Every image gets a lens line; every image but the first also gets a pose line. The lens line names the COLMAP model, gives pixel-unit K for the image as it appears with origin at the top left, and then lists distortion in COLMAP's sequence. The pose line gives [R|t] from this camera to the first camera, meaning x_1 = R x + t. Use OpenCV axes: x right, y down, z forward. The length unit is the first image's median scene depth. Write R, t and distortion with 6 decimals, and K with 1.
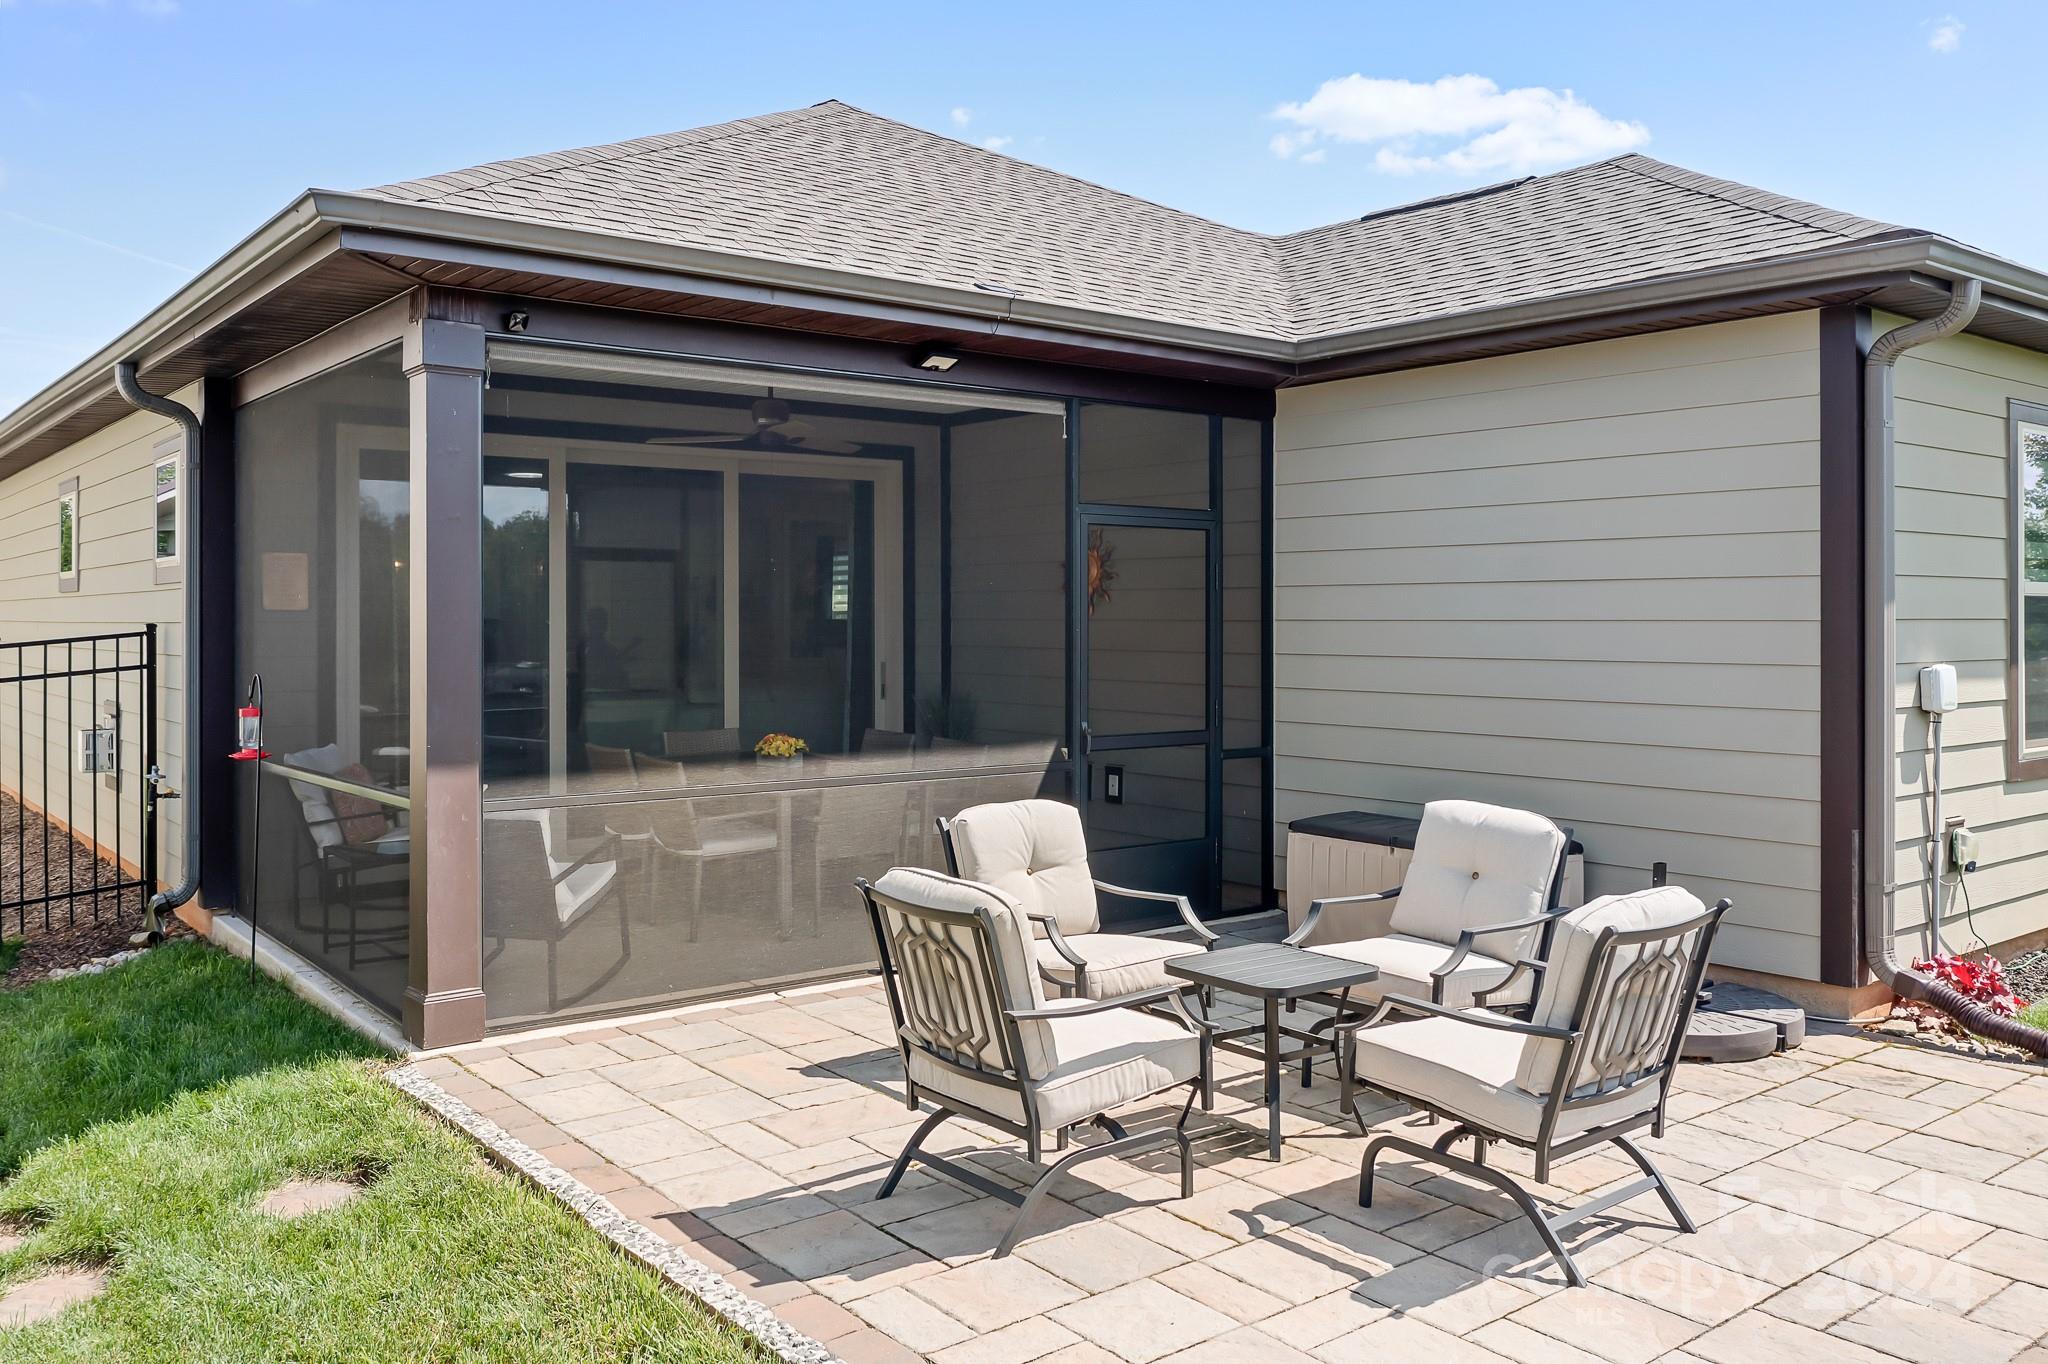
lens RADIAL K [[1639.2, 0, 1024.1], [0, 1639.2, 617.2], [0, 0, 1]] dist [-0.008565, -0.001660]
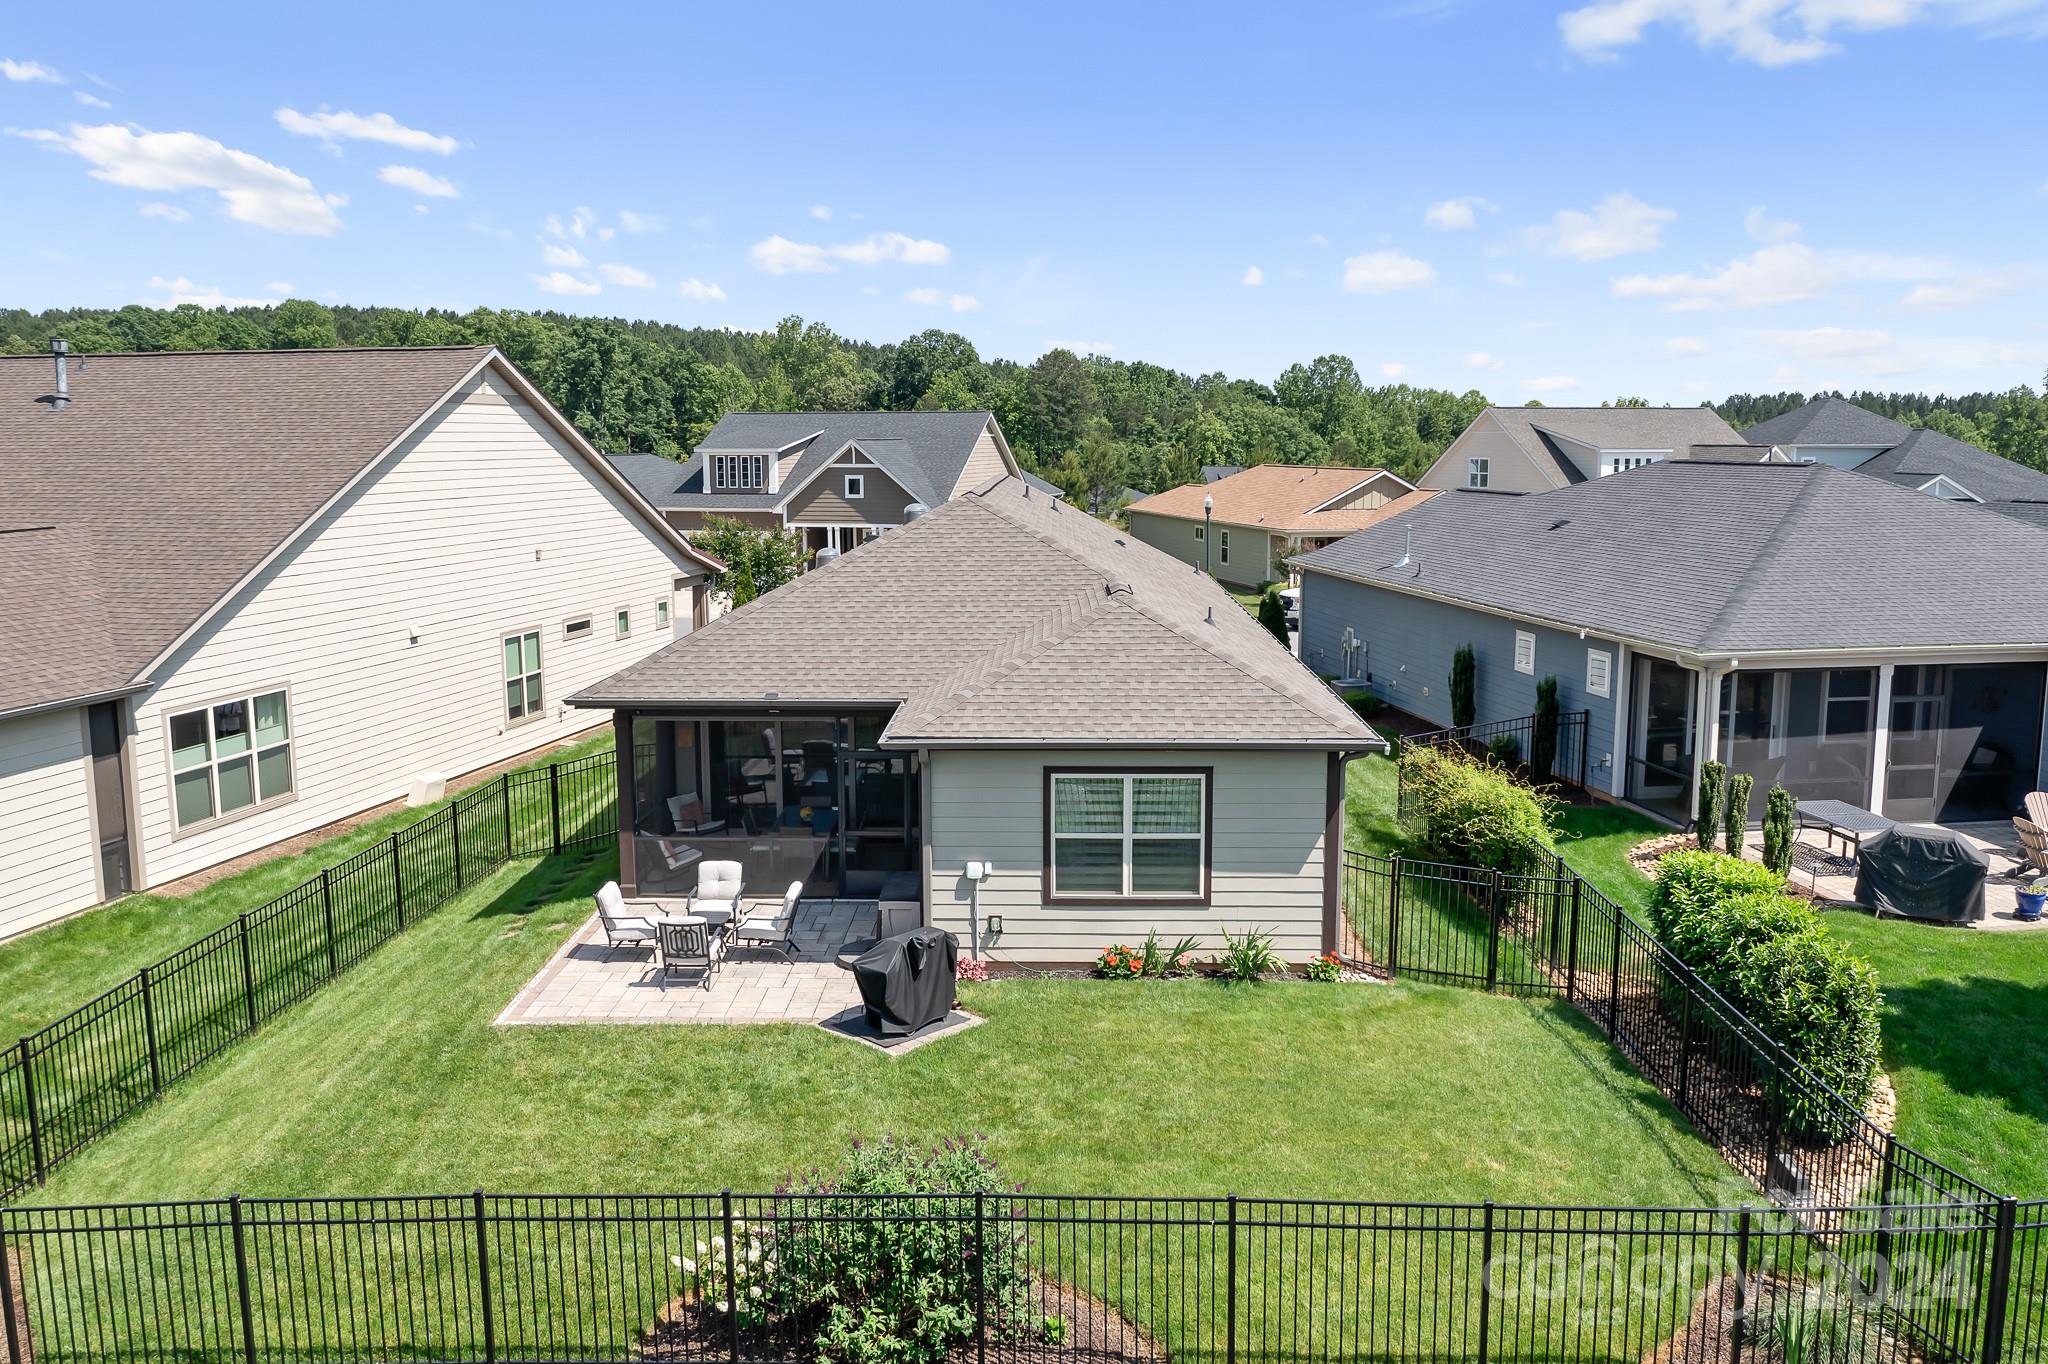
lens RADIAL K [[1617.0, 0, 1024.0], [0, 1617.0, 682.0], [0, 0, 1]] dist [-0.018842, 0.003341]
pose [[0.766543, 0.094901, -0.635143, 2.248288], [0.002711, 0.988534, 0.150976, -0.670614], [0.642188, -0.117451, 0.757496, -1.011524]]
